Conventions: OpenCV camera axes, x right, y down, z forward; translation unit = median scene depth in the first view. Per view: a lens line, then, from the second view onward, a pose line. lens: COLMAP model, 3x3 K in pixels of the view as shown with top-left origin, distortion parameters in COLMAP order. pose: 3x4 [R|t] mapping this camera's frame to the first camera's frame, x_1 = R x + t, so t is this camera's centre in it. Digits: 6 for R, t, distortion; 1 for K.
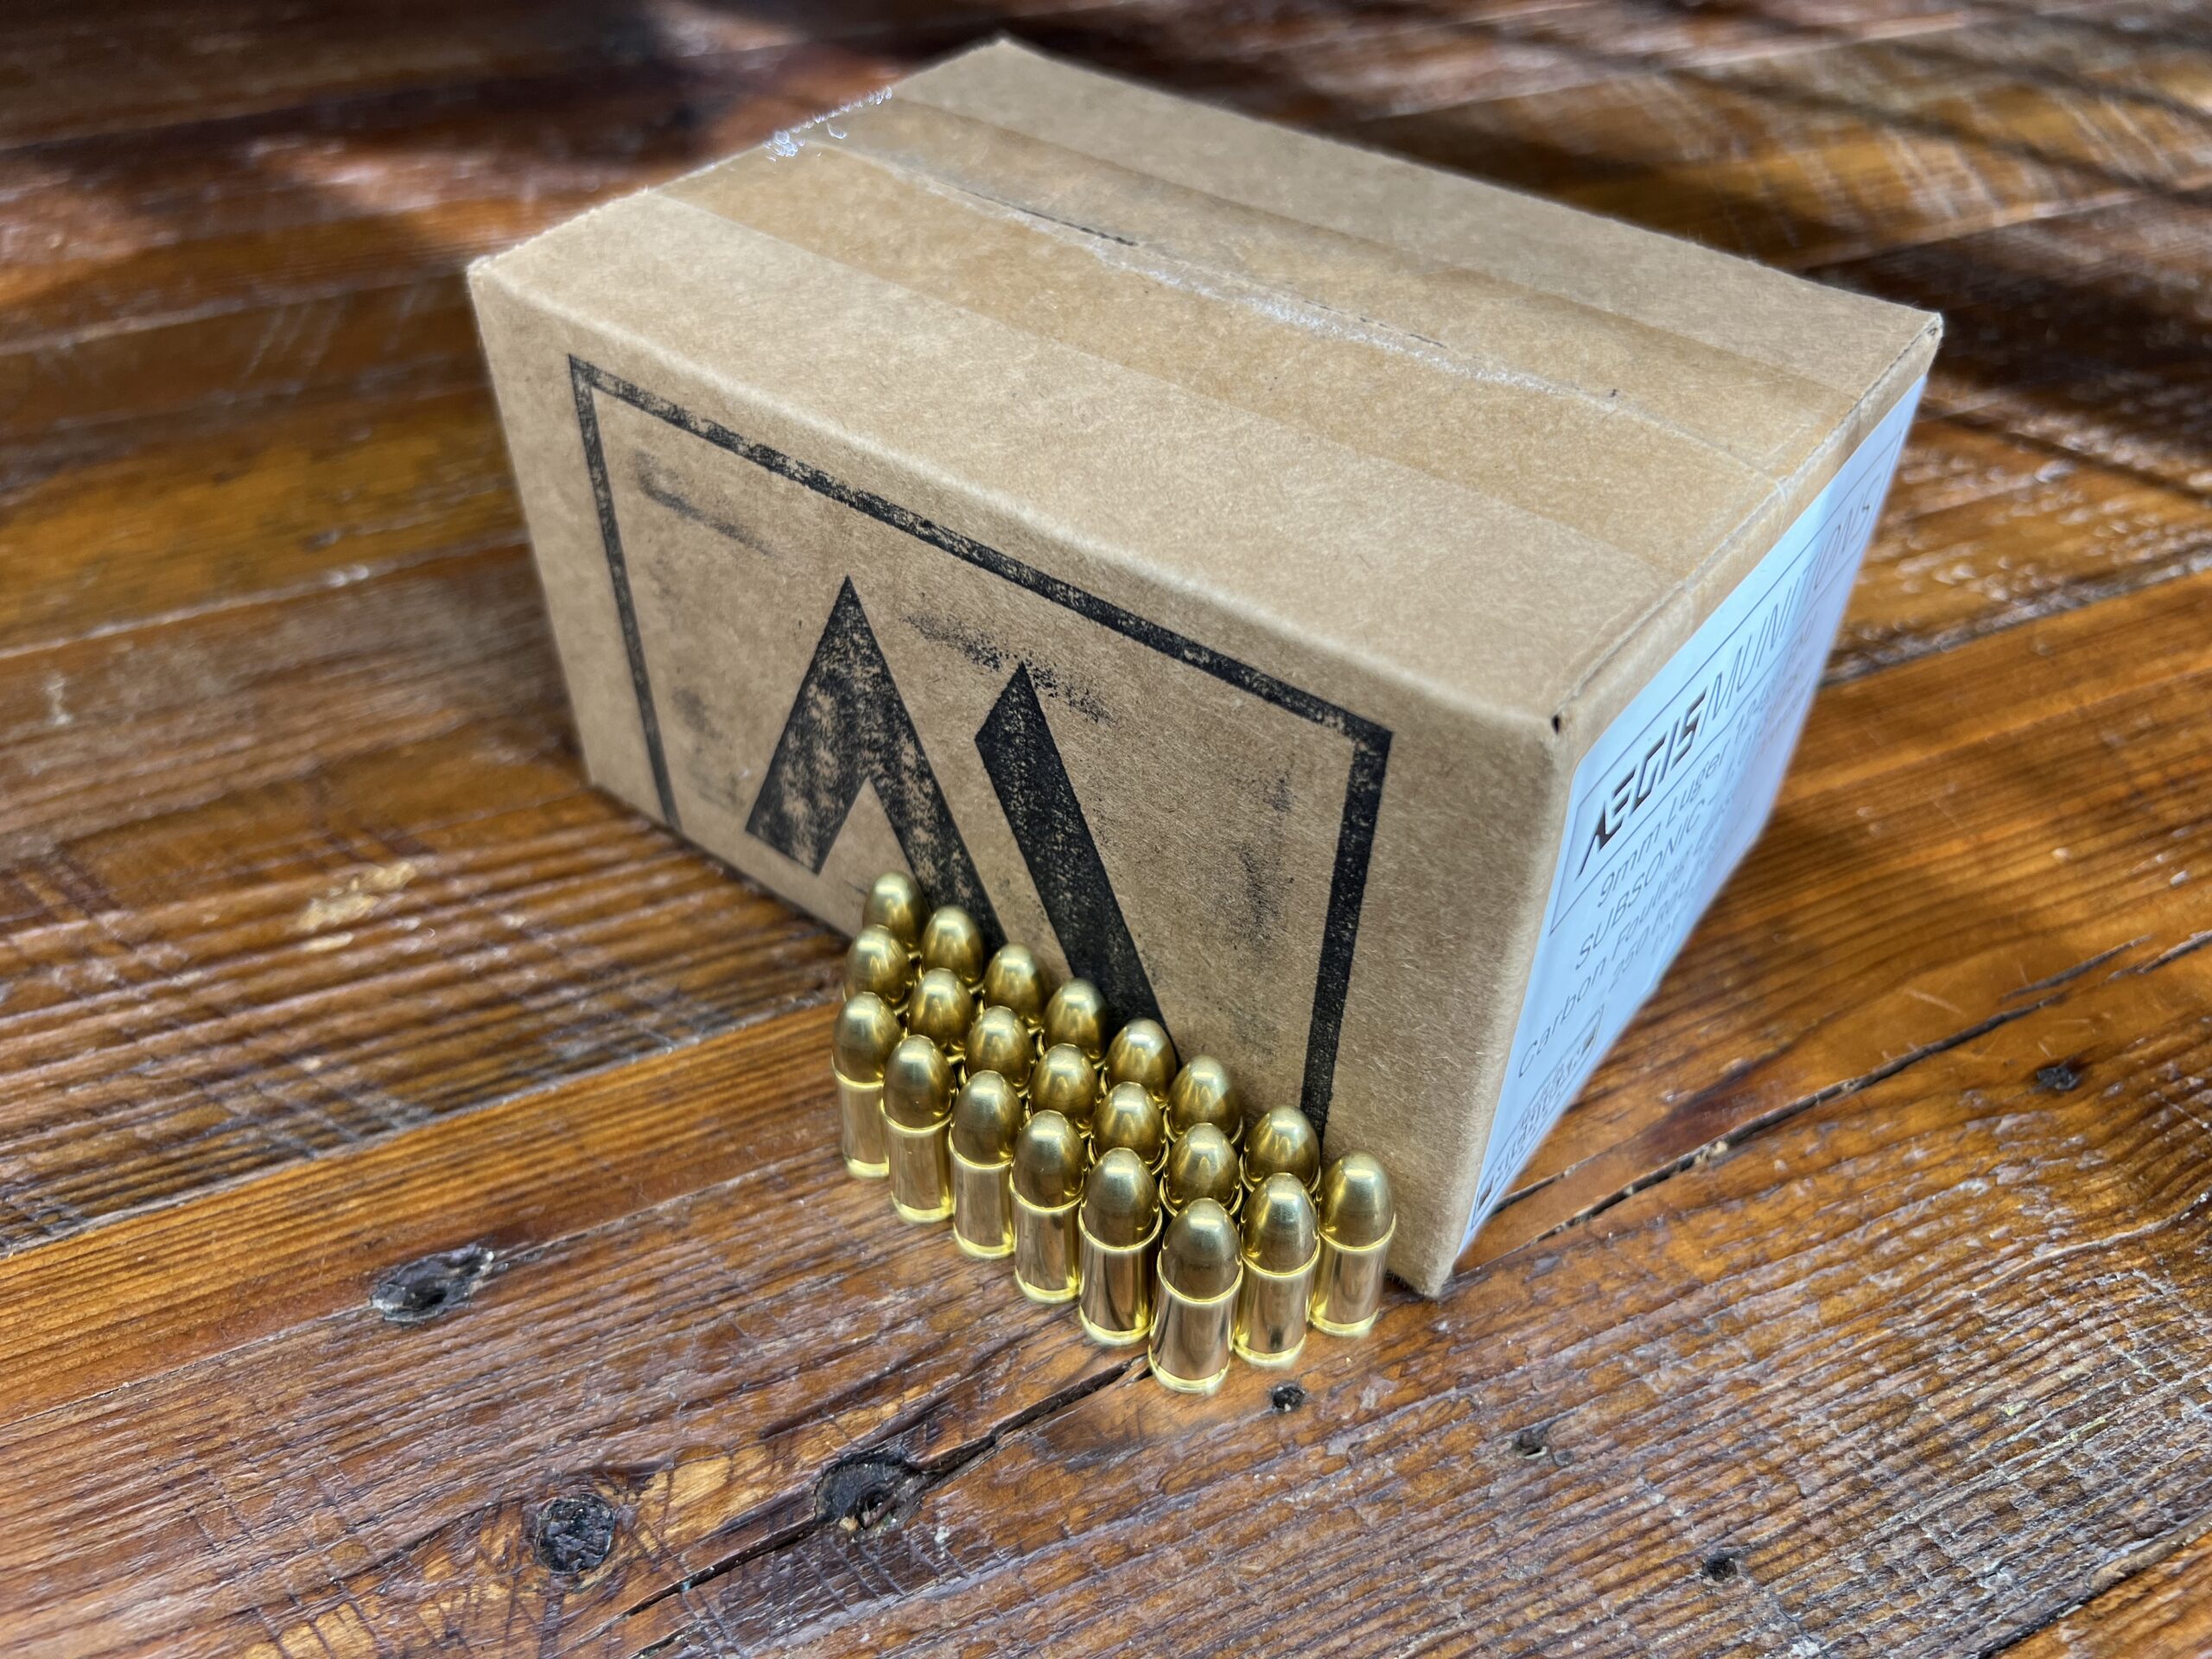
lens RADIAL K [[1756.1, 0, 1103.2], [0, 1756.1, 835.9], [0, 0, 1]] dist [-0.014825, -0.000428]
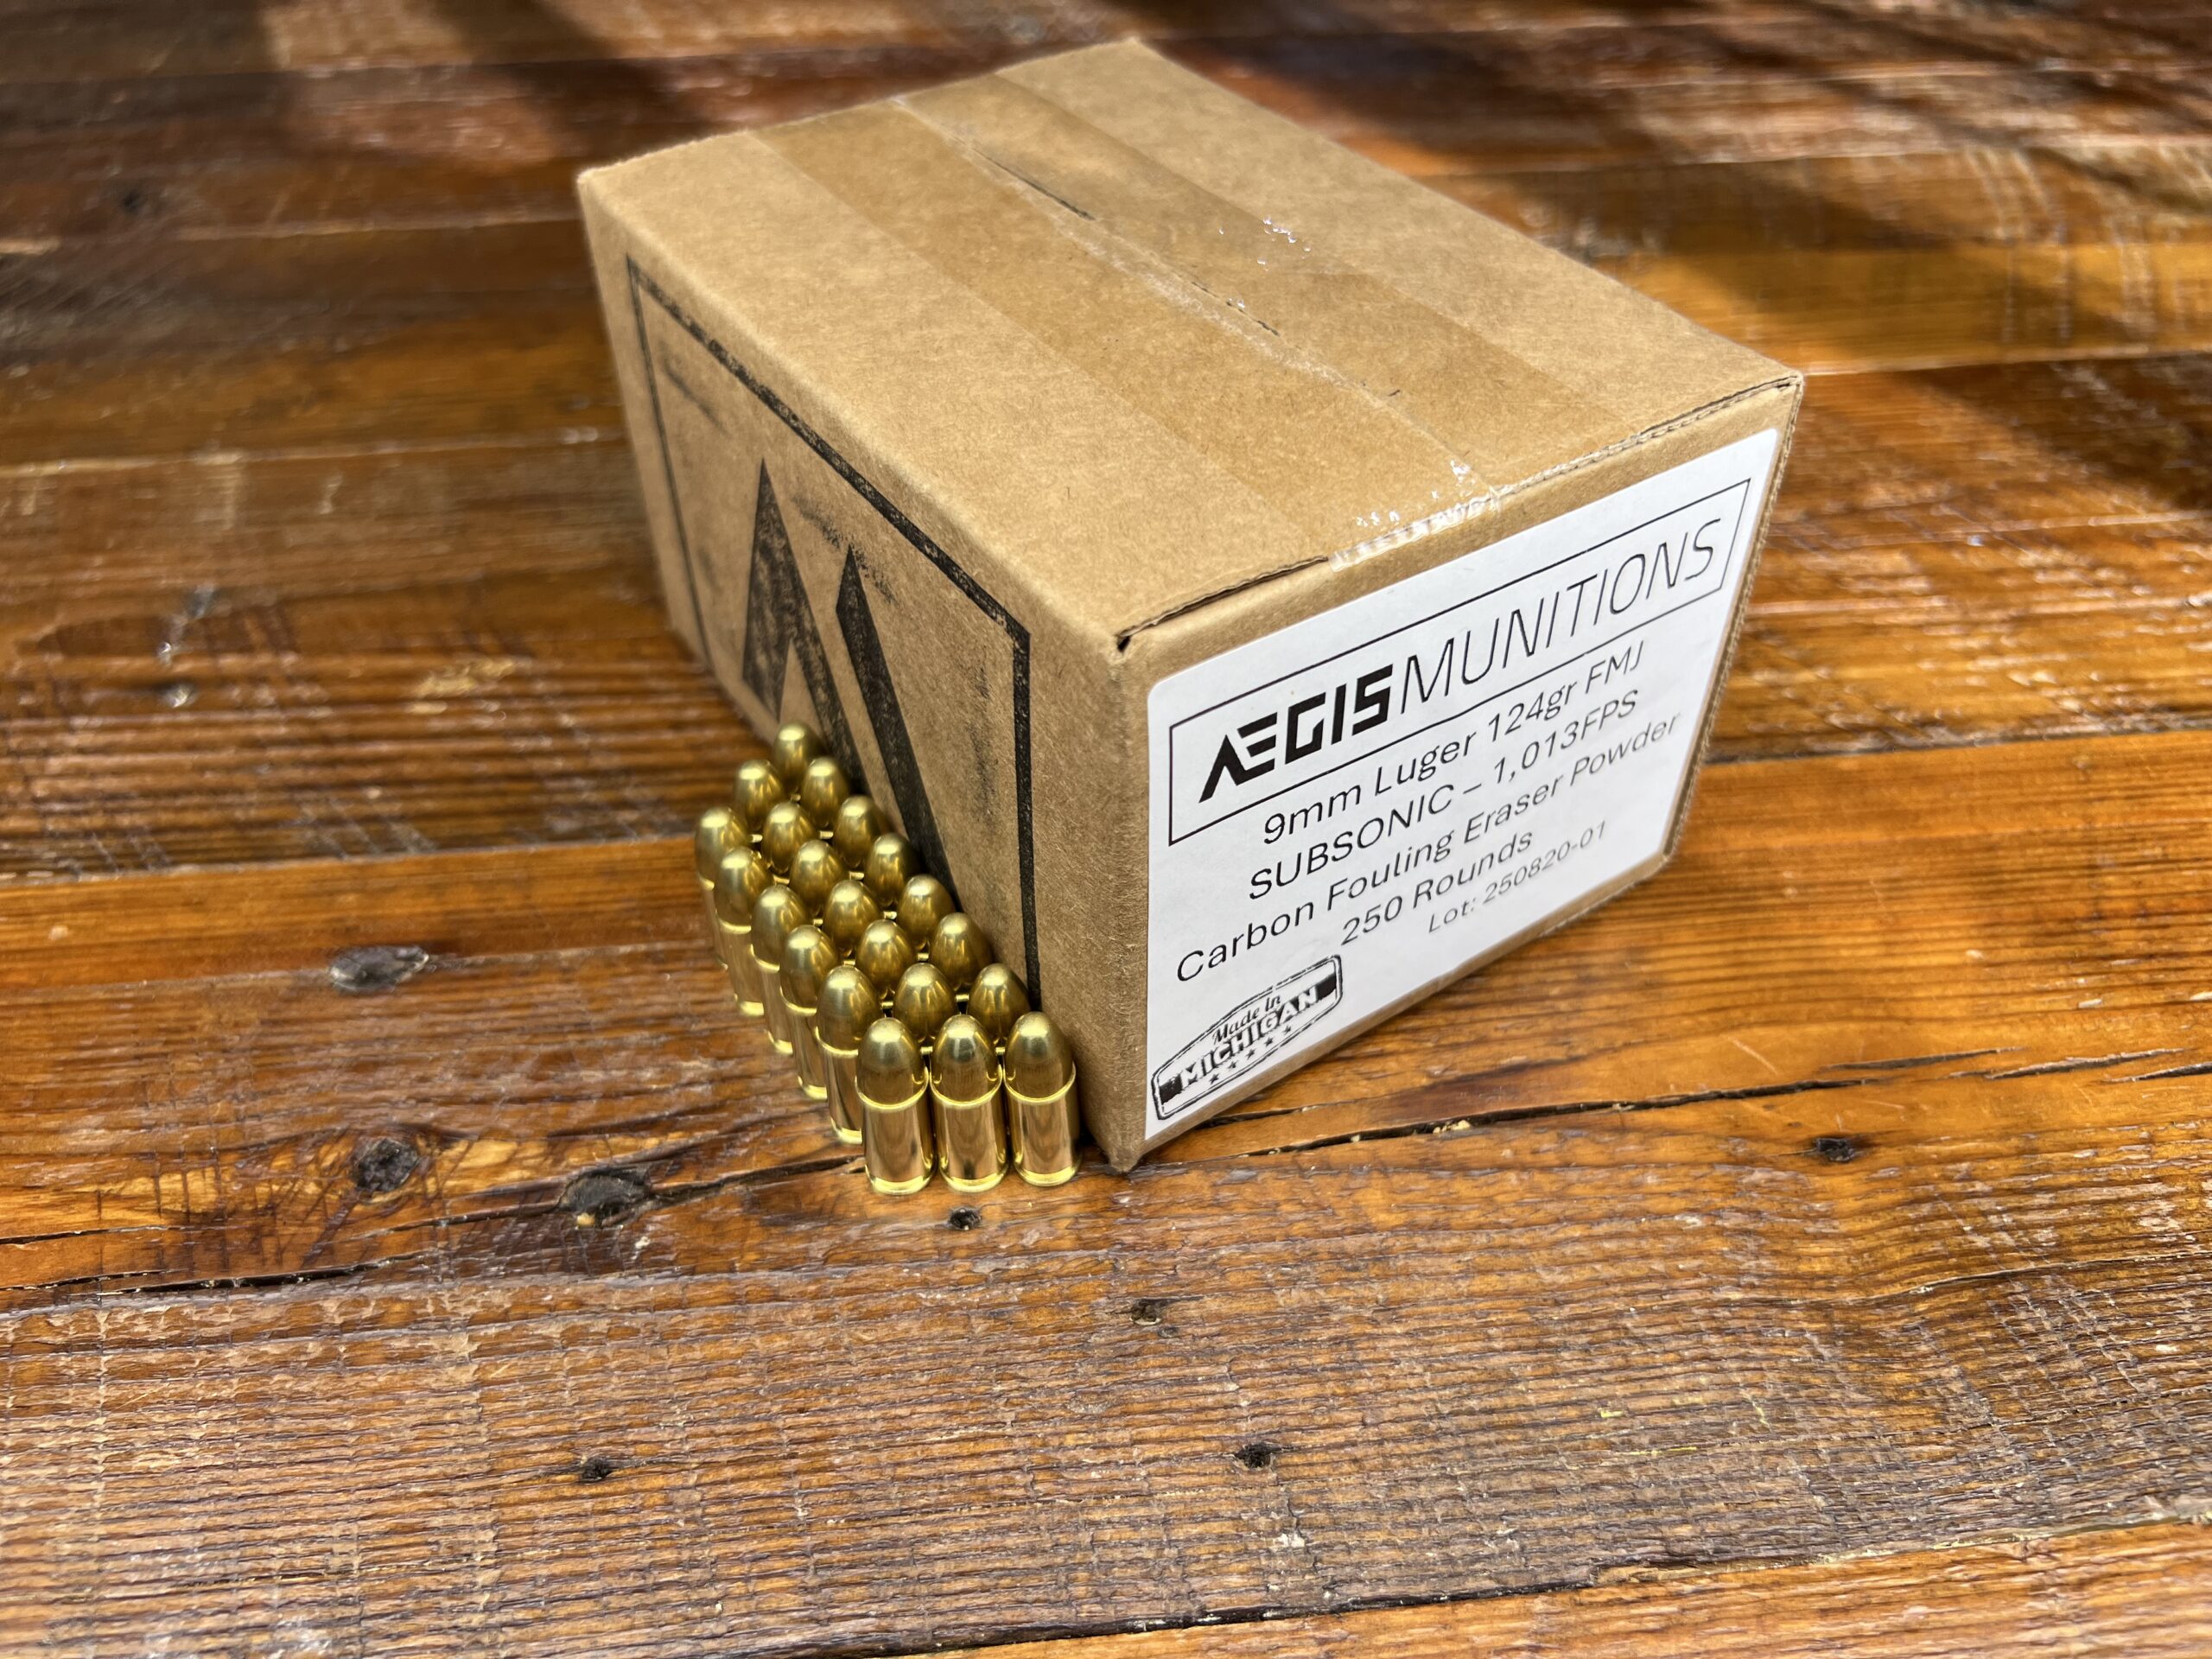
lens RADIAL K [[1747.1, 0, 1116.4], [0, 1747.1, 833.9], [0, 0, 1]] dist [-0.011801, -0.001860]
pose [[0.947057, 0.202310, -0.249308, 0.418307], [-0.203574, 0.978835, 0.020983, 0.027971], [0.248276, 0.030881, 0.968197, -0.084565]]
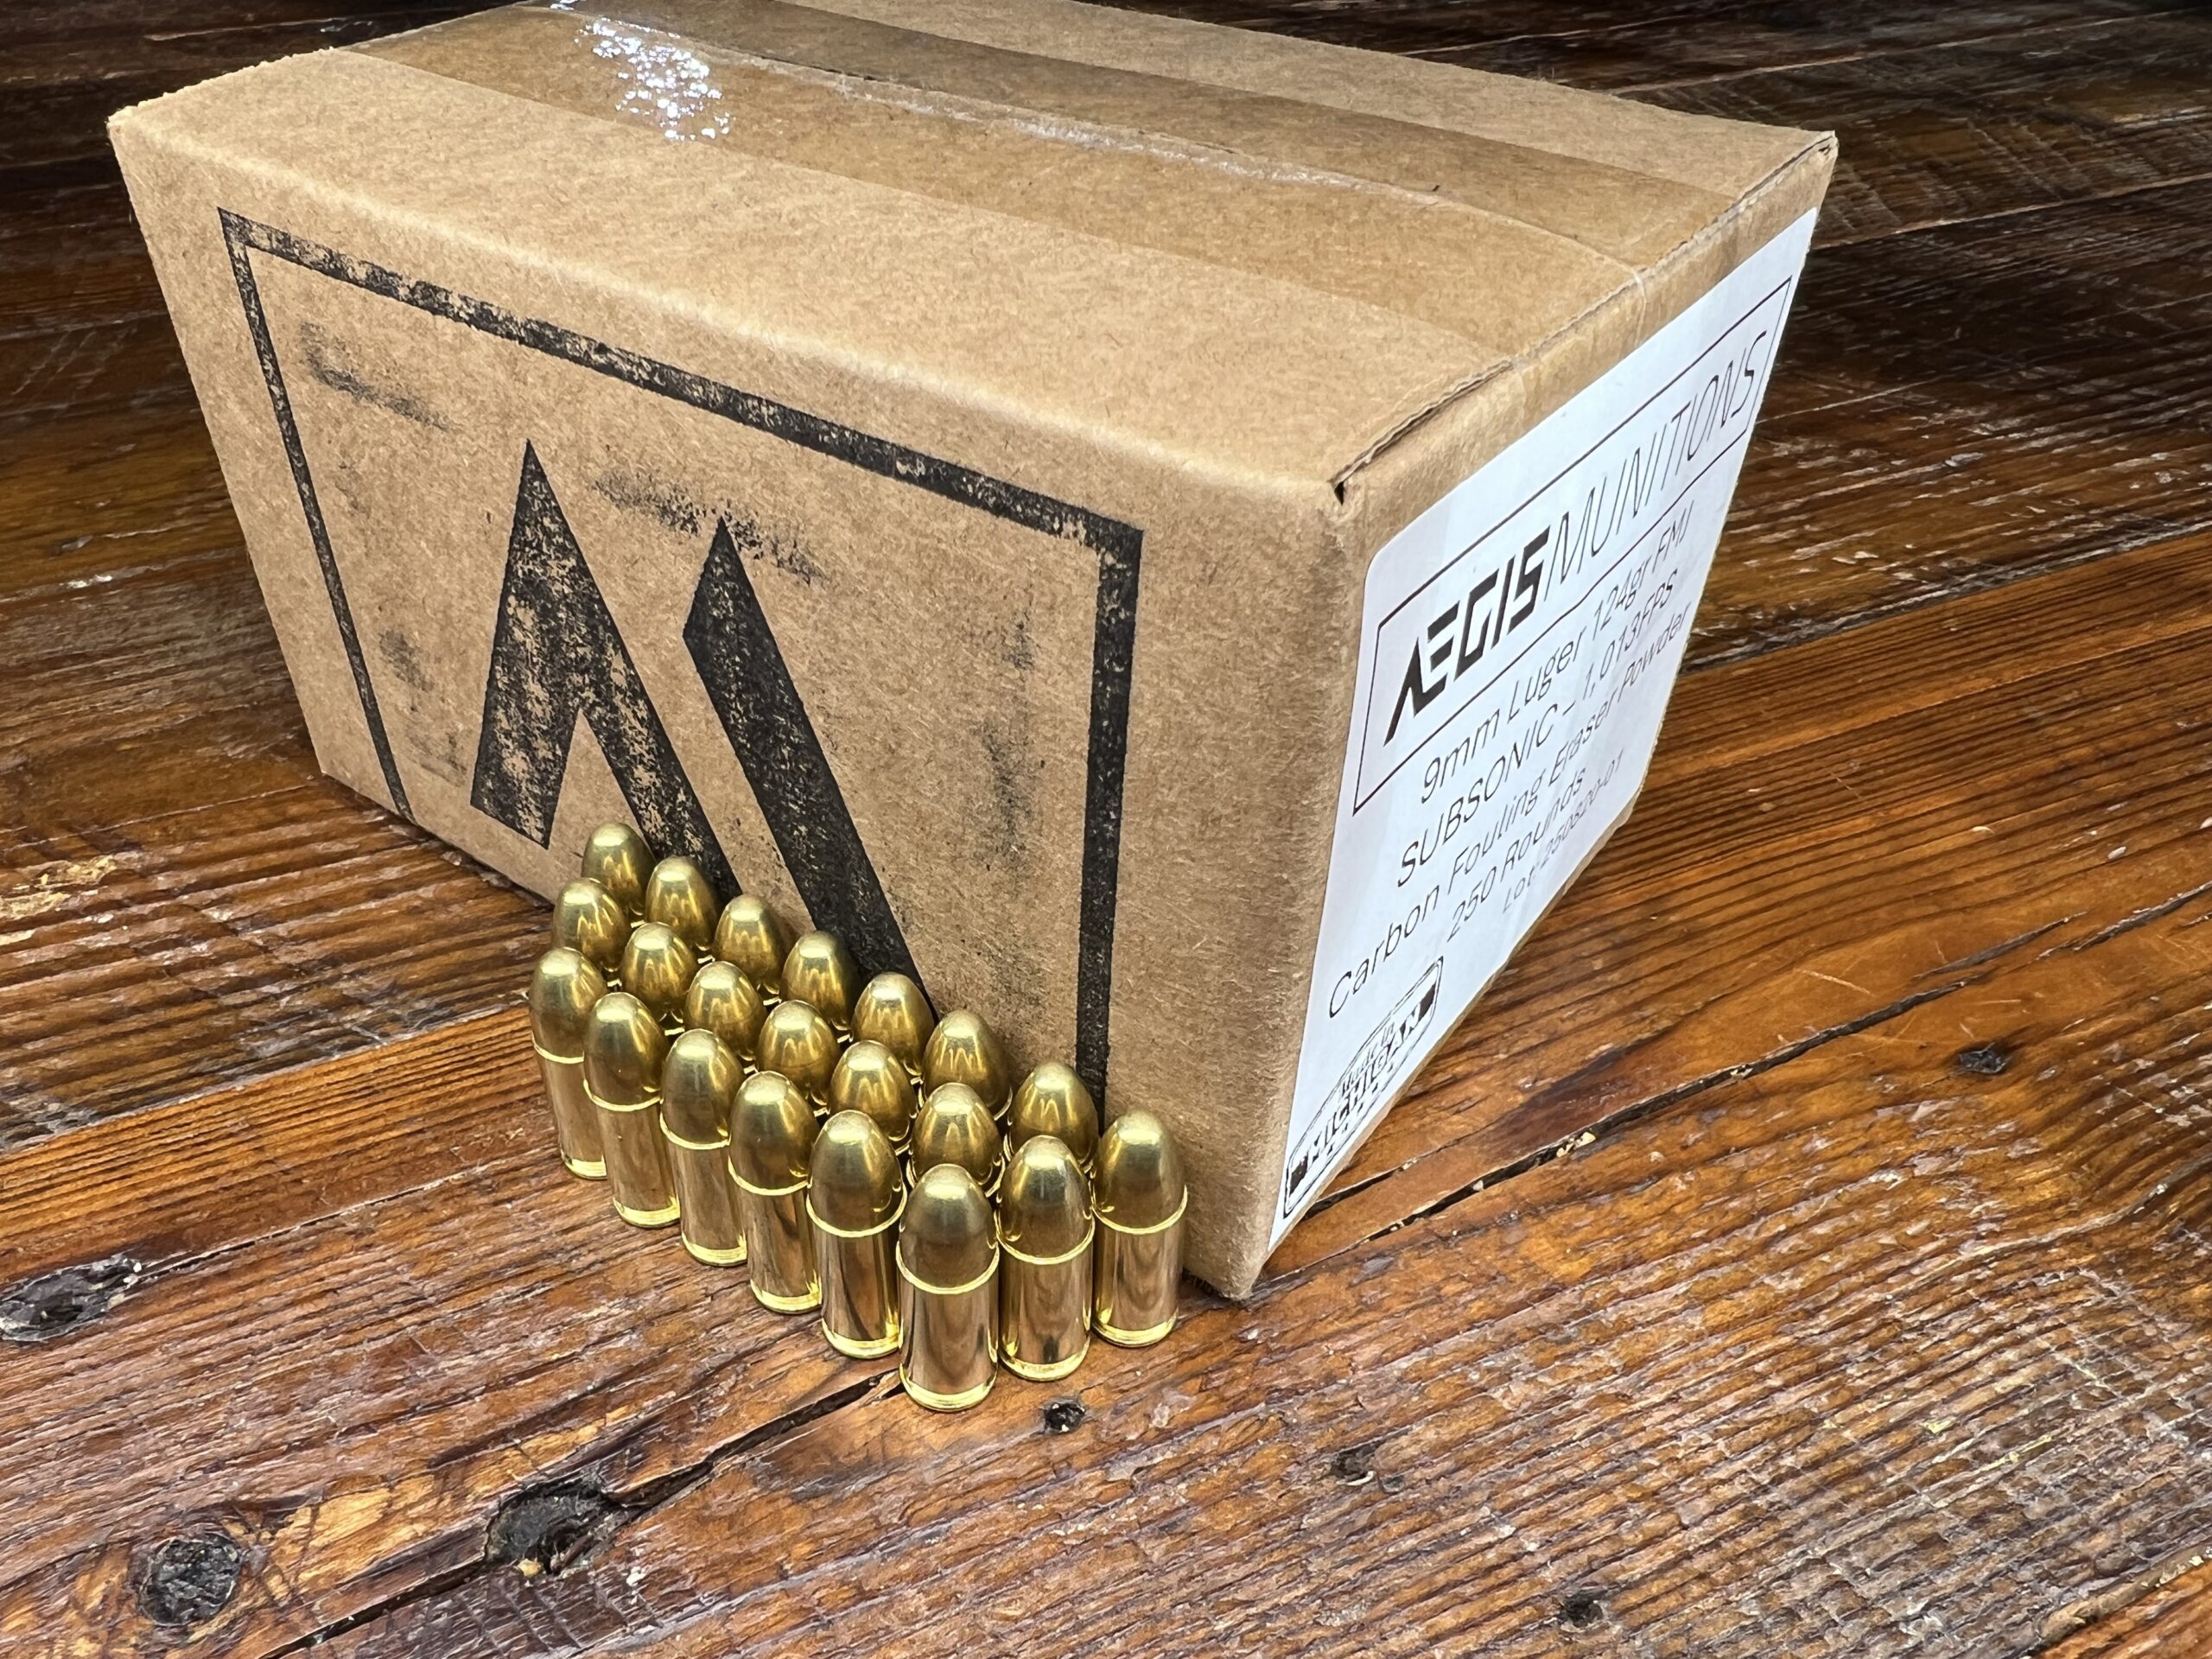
lens RADIAL K [[1678.6, 0, 1008.8], [0, 1678.6, 1020.4], [0, 0, 1]] dist [0.001980, -0.007208]
pose [[0.999900, -0.010220, -0.009784, 0.085747], [0.010362, 0.999839, 0.014631, 0.115295], [0.009633, -0.014730, 0.999845, 0.194016]]
